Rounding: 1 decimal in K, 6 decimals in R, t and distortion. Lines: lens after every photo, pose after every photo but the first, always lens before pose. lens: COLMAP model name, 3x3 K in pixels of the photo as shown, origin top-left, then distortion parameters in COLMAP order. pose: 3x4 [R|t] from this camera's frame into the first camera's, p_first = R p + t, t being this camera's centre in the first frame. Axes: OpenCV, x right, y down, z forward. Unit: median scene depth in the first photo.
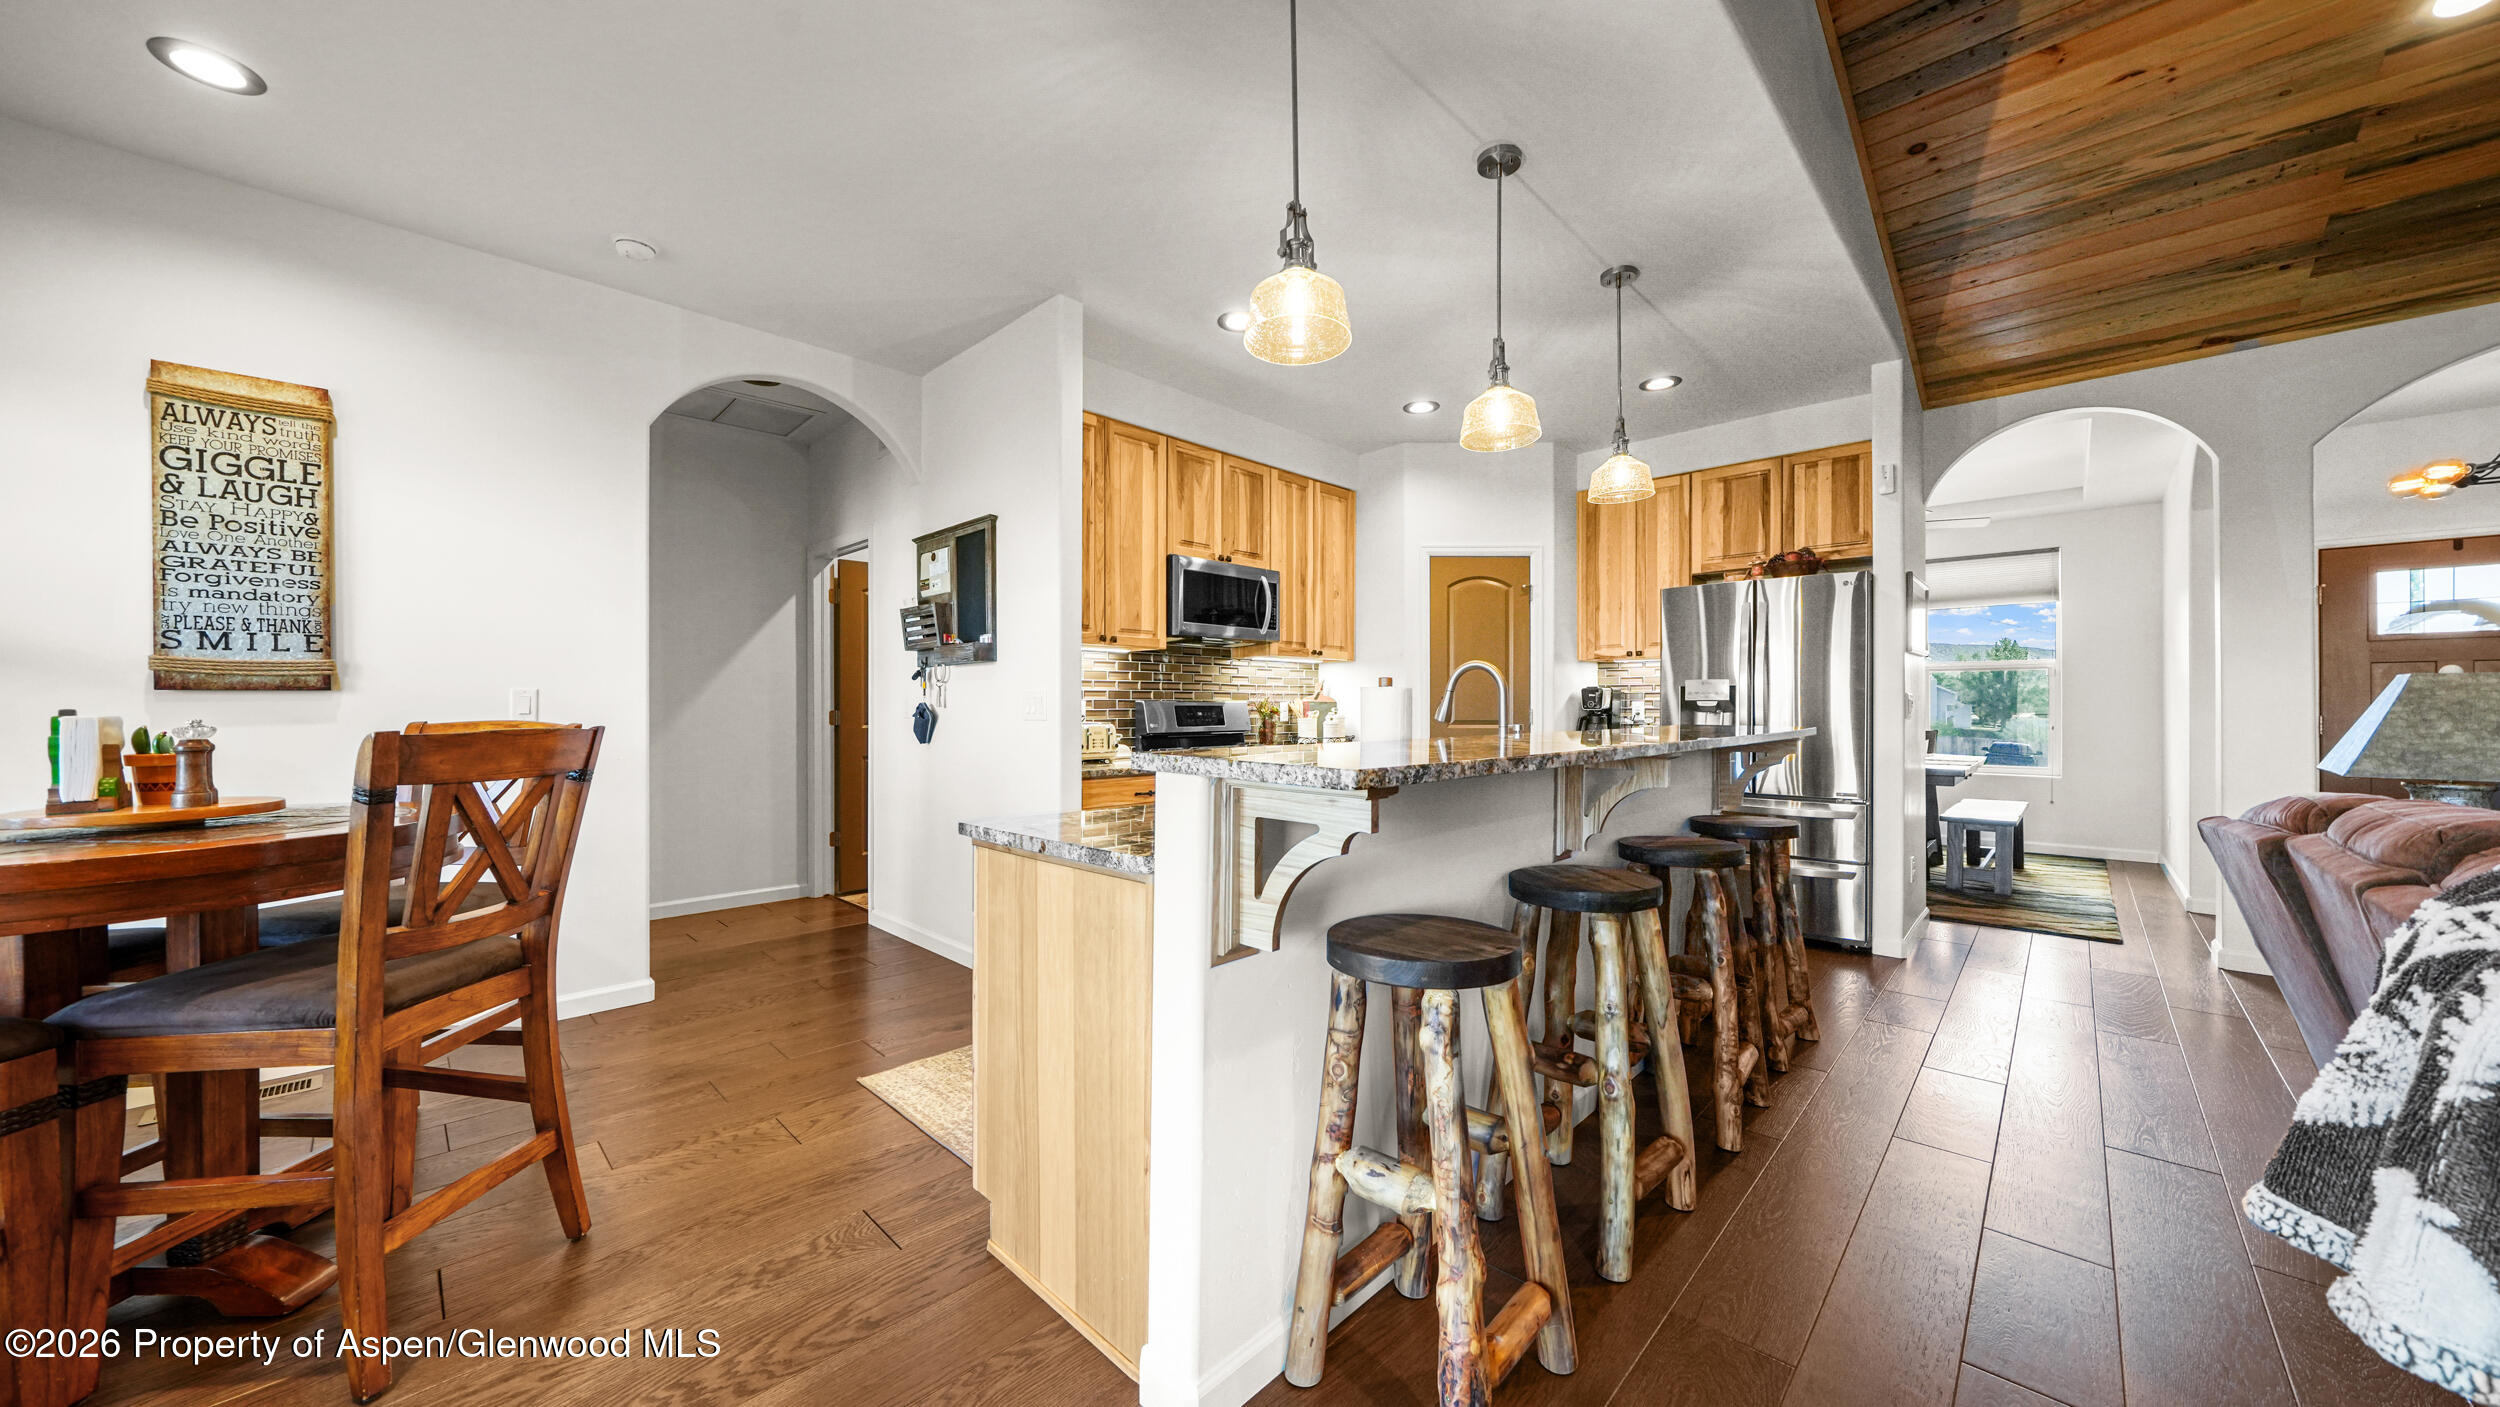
lens RADIAL K [[847.2, 0, 1244.3], [0, 847.2, 705.9], [0, 0, 1]] dist [-0.005102, 0.000200]
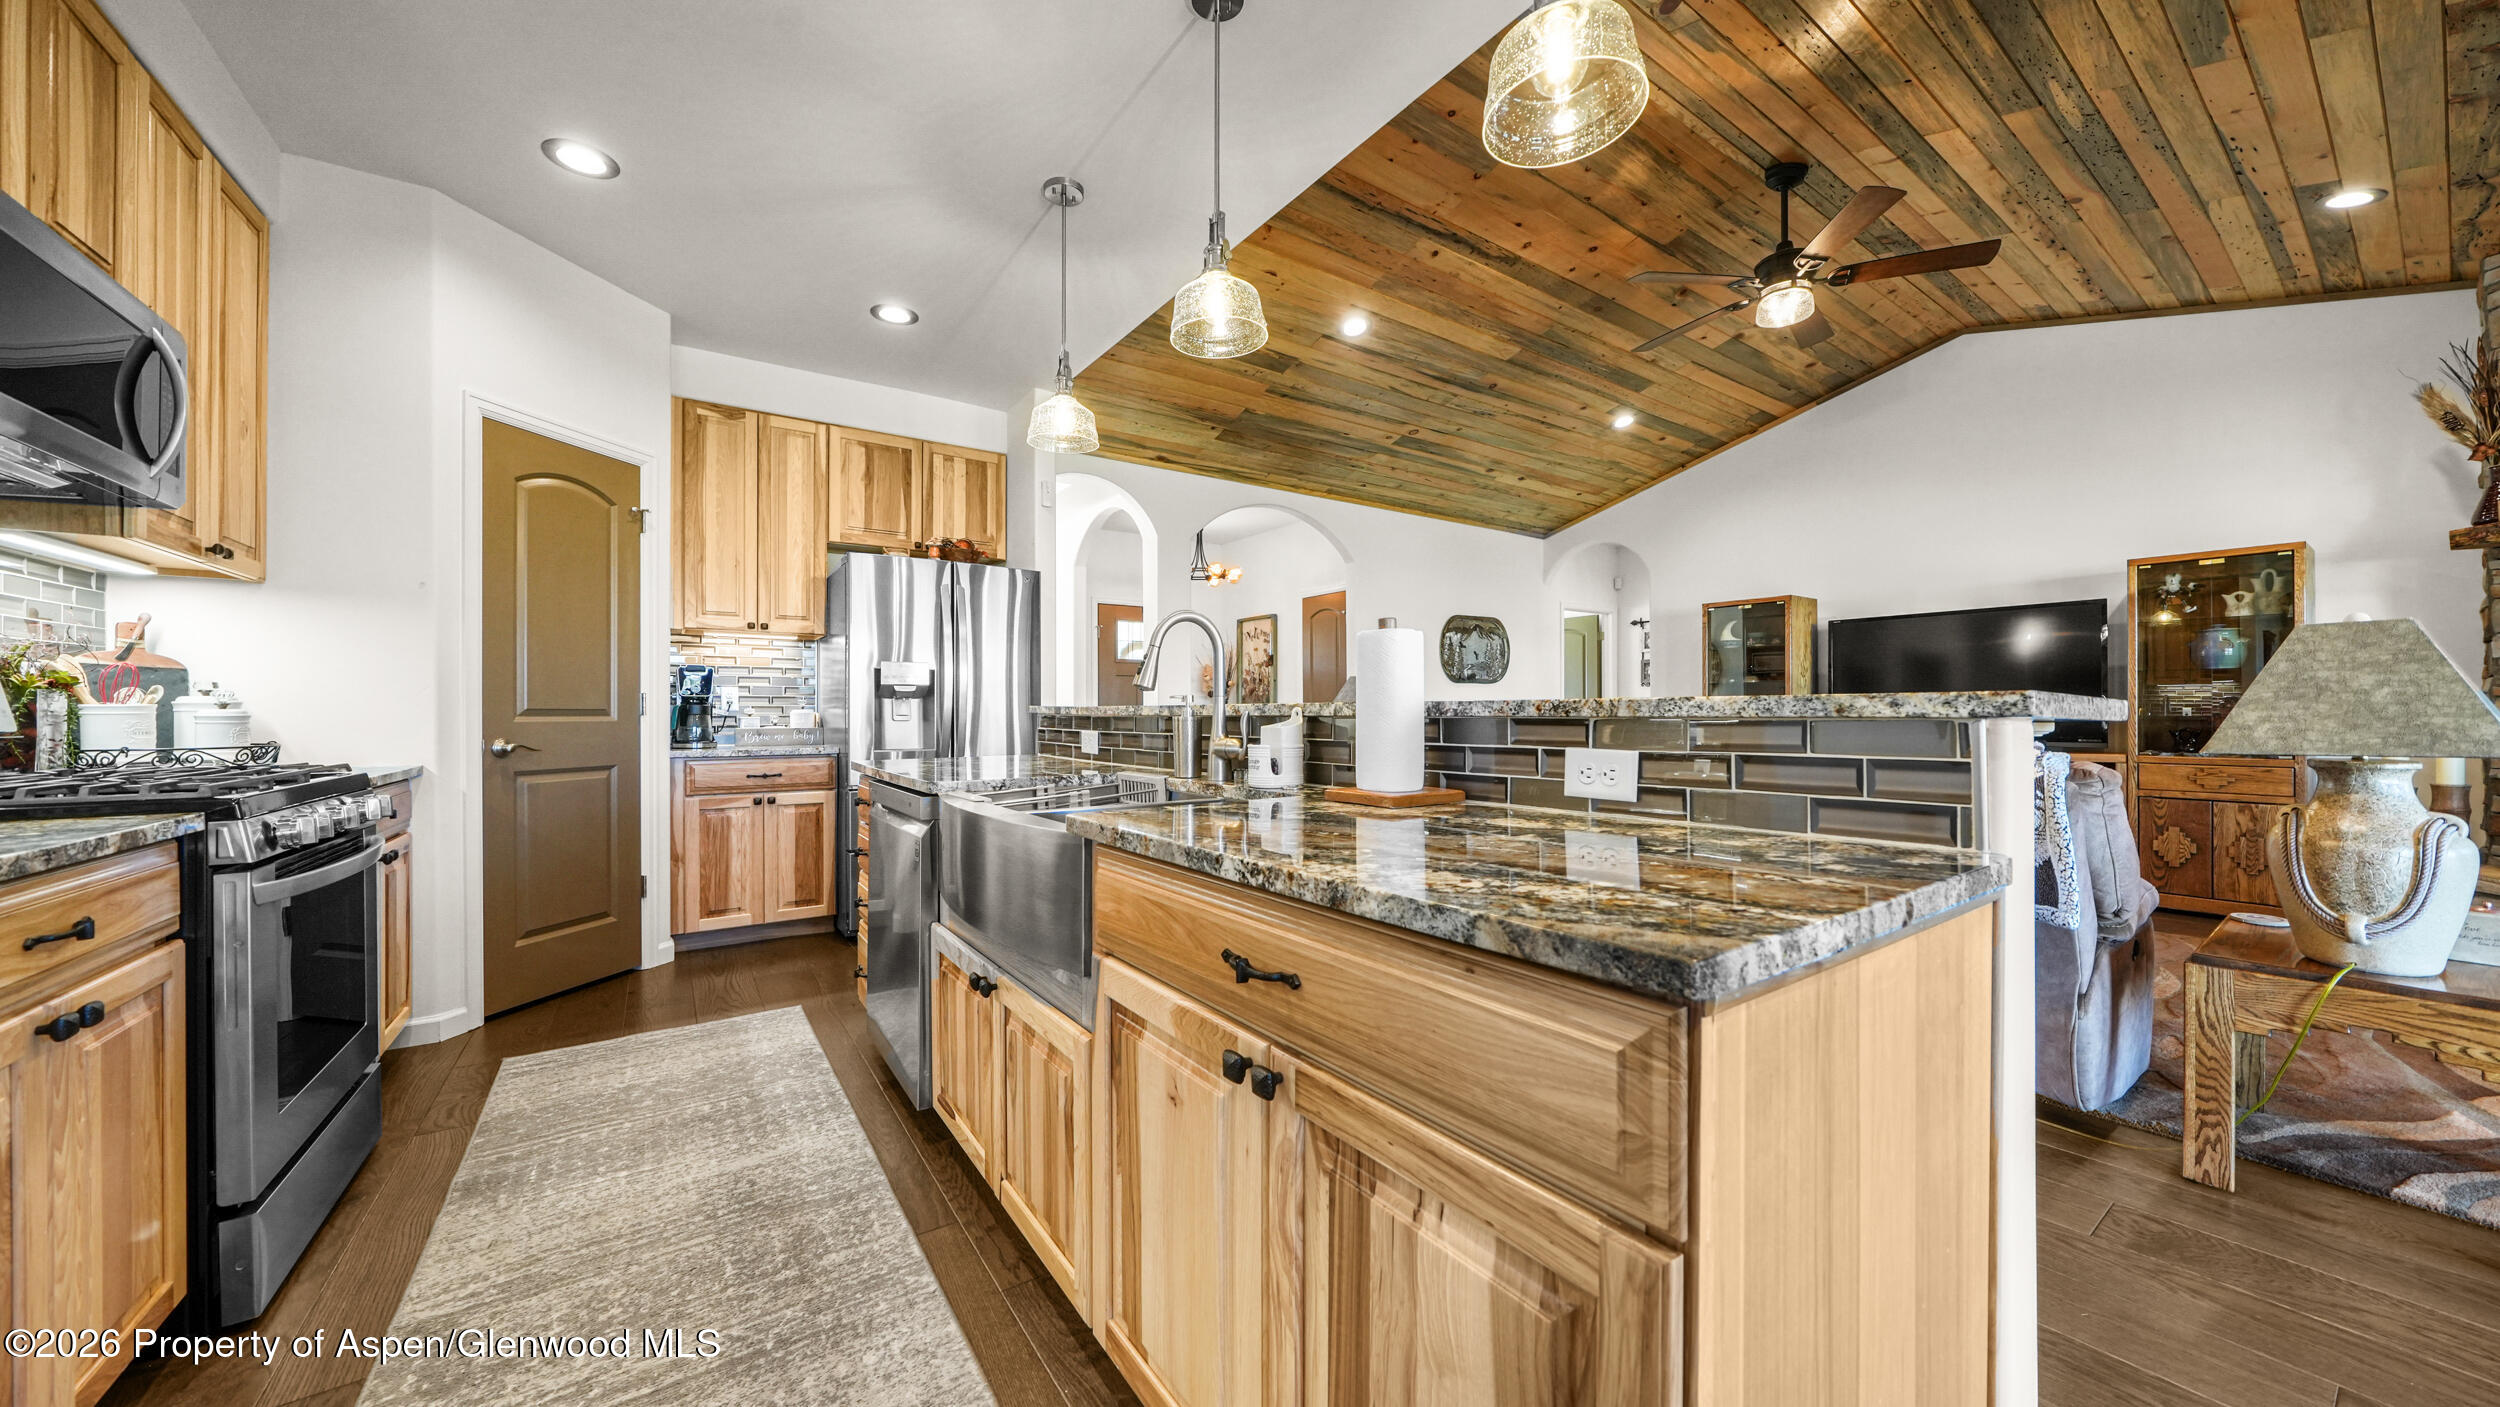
lens RADIAL K [[851.9, 0, 1251.1], [0, 851.9, 713.3], [0, 0, 1]] dist [-0.002573, -0.000196]
pose [[0.187312, -0.001804, 0.982299, -0.309455], [-0.000497, 0.999998, 0.001931, 0.023708], [-0.982300, -0.000850, 0.187311, 0.511709]]
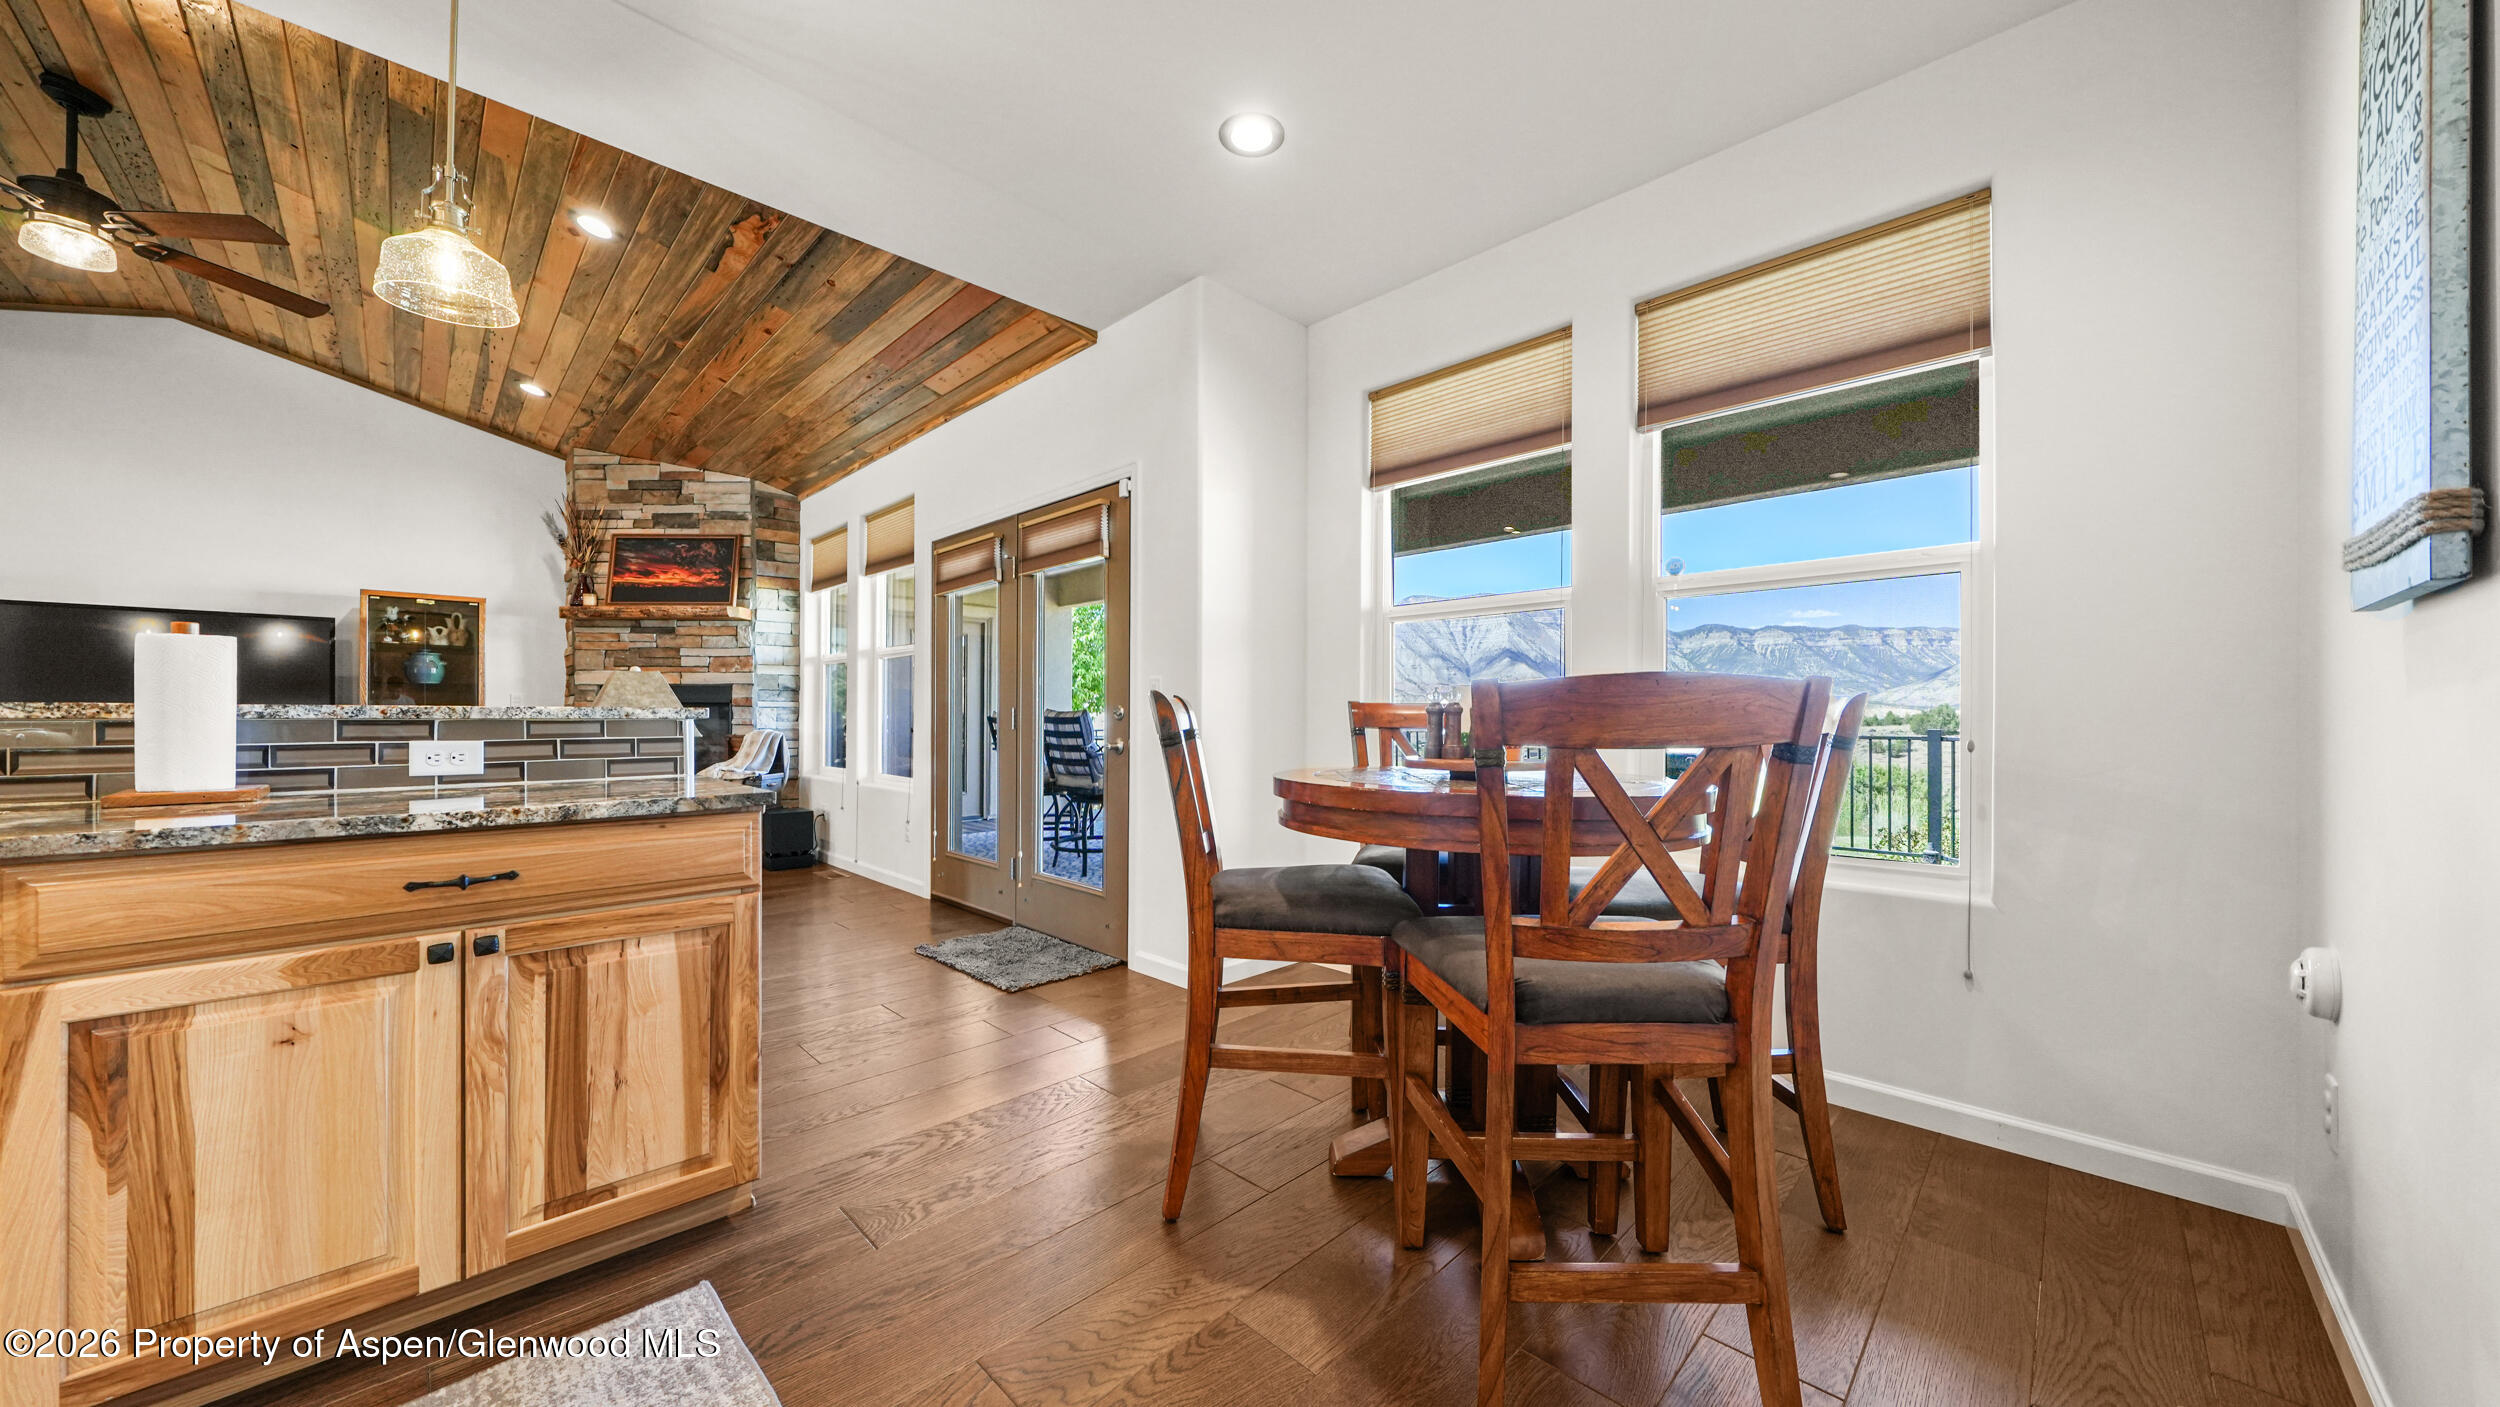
lens RADIAL K [[843.0, 0, 1251.9], [0, 843.0, 715.5], [0, 0, 1]] dist [-0.007365, -0.000041]
pose [[-0.999955, -0.003593, 0.008760, -0.414936], [-0.003639, 0.999980, -0.005226, 0.024841], [-0.008741, -0.005257, -0.999948, 0.901896]]
